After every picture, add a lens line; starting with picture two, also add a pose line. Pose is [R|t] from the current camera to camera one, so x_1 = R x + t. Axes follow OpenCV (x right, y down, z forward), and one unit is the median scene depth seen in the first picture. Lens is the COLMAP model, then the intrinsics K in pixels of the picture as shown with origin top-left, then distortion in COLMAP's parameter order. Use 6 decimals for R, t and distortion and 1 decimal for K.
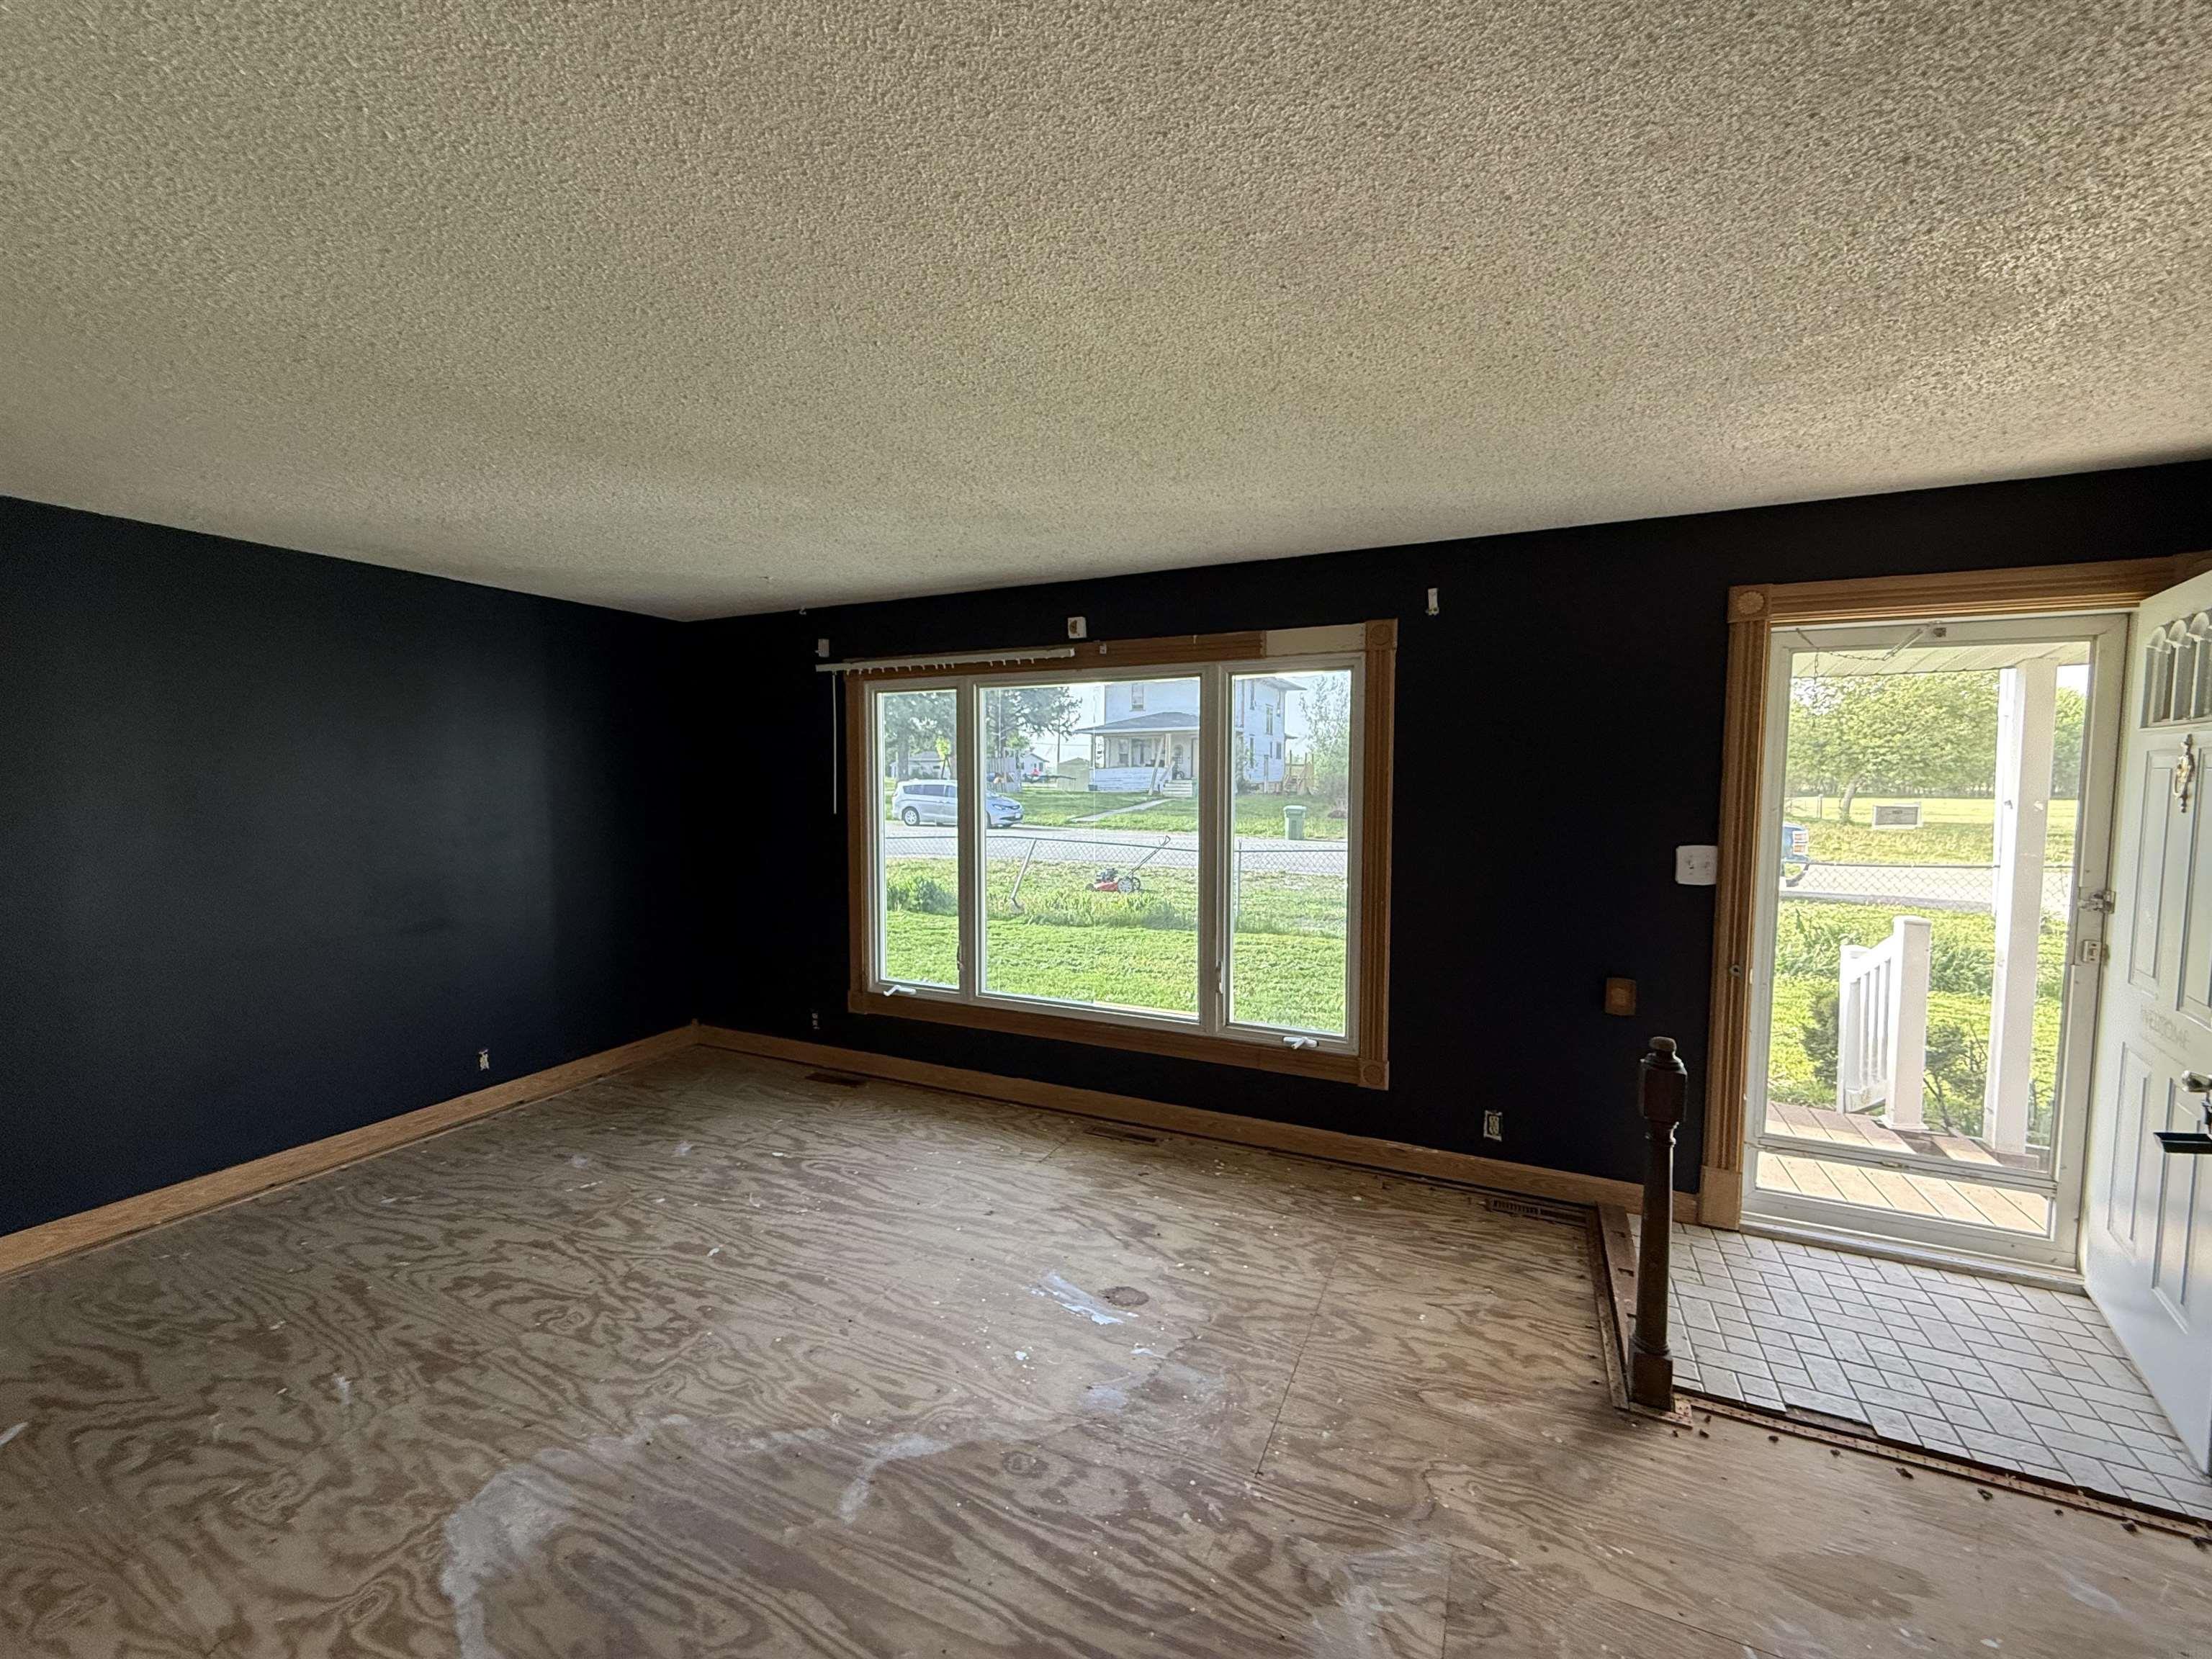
lens RADIAL K [[881.0, 0, 1102.3], [0, 881.0, 829.6], [0, 0, 1]] dist [-0.001083, 0.000370]
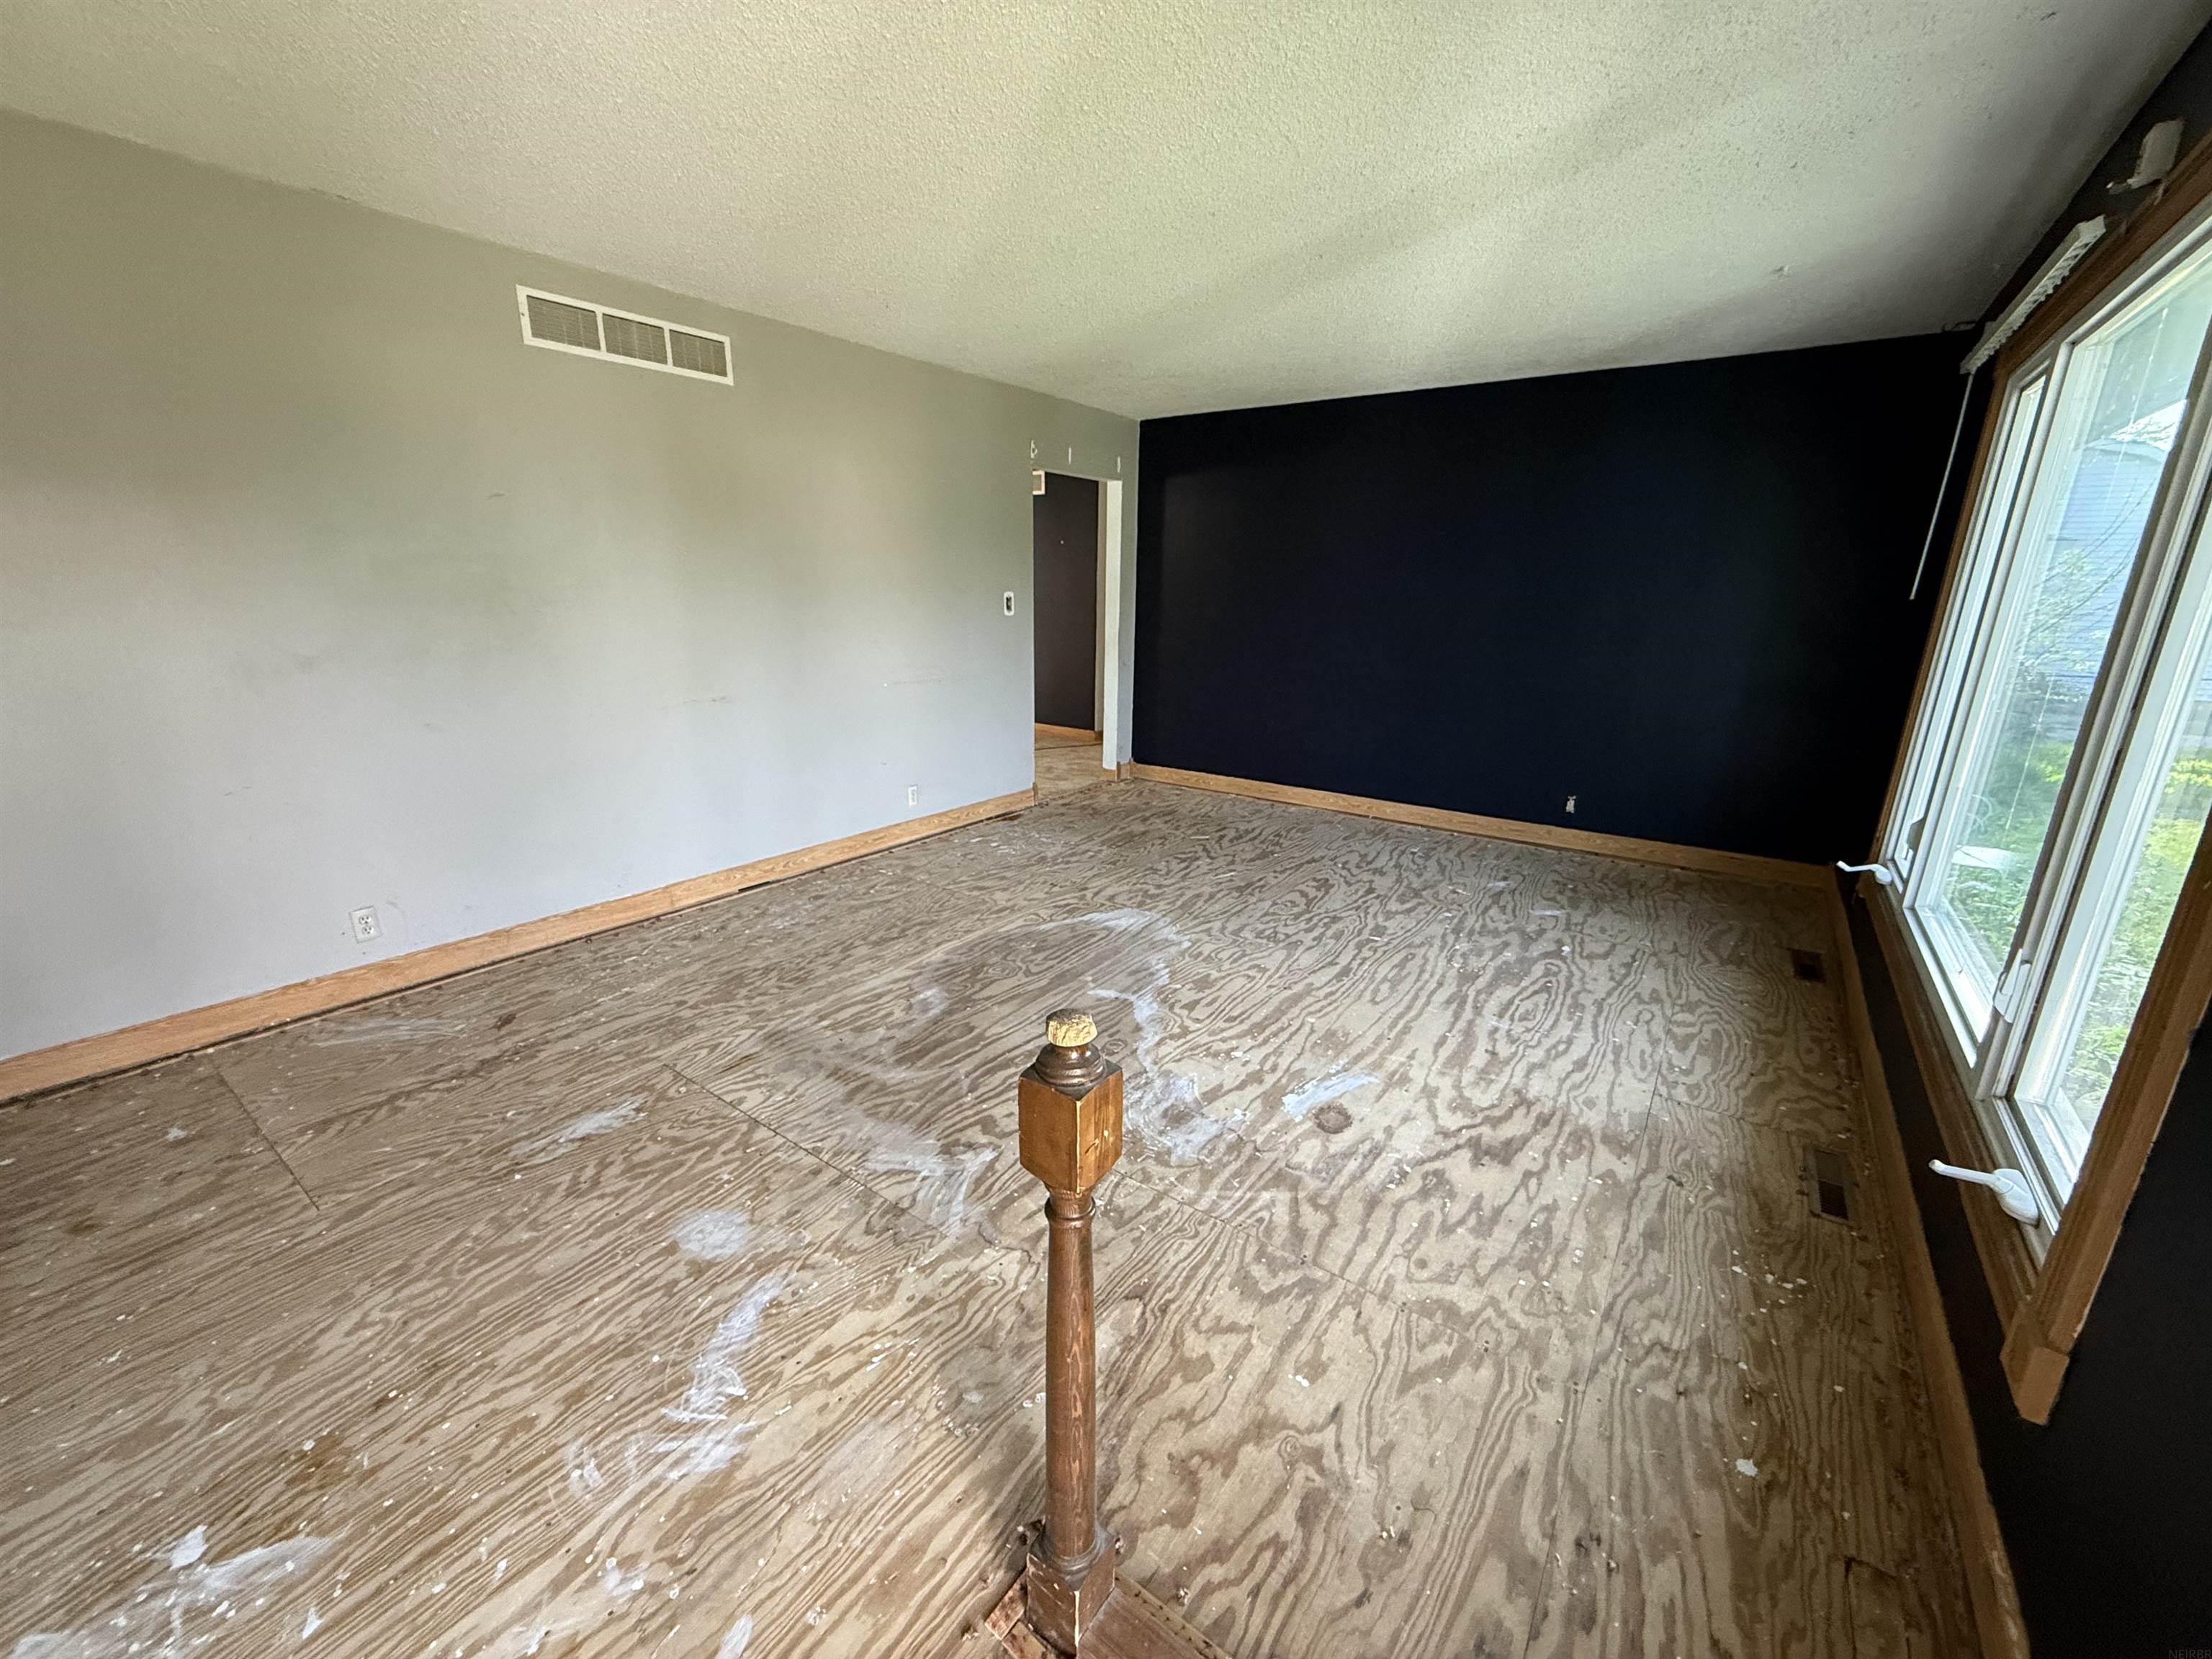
lens RADIAL K [[881.0, 0, 1103.1], [0, 881.0, 832.2], [0, 0, 1]] dist [-0.001083, 0.000370]
pose [[-0.188663, 0.264700, -0.945696, 0.840408], [-0.076291, 0.956128, 0.282840, 0.012272], [0.979074, 0.125509, -0.160192, 0.870698]]
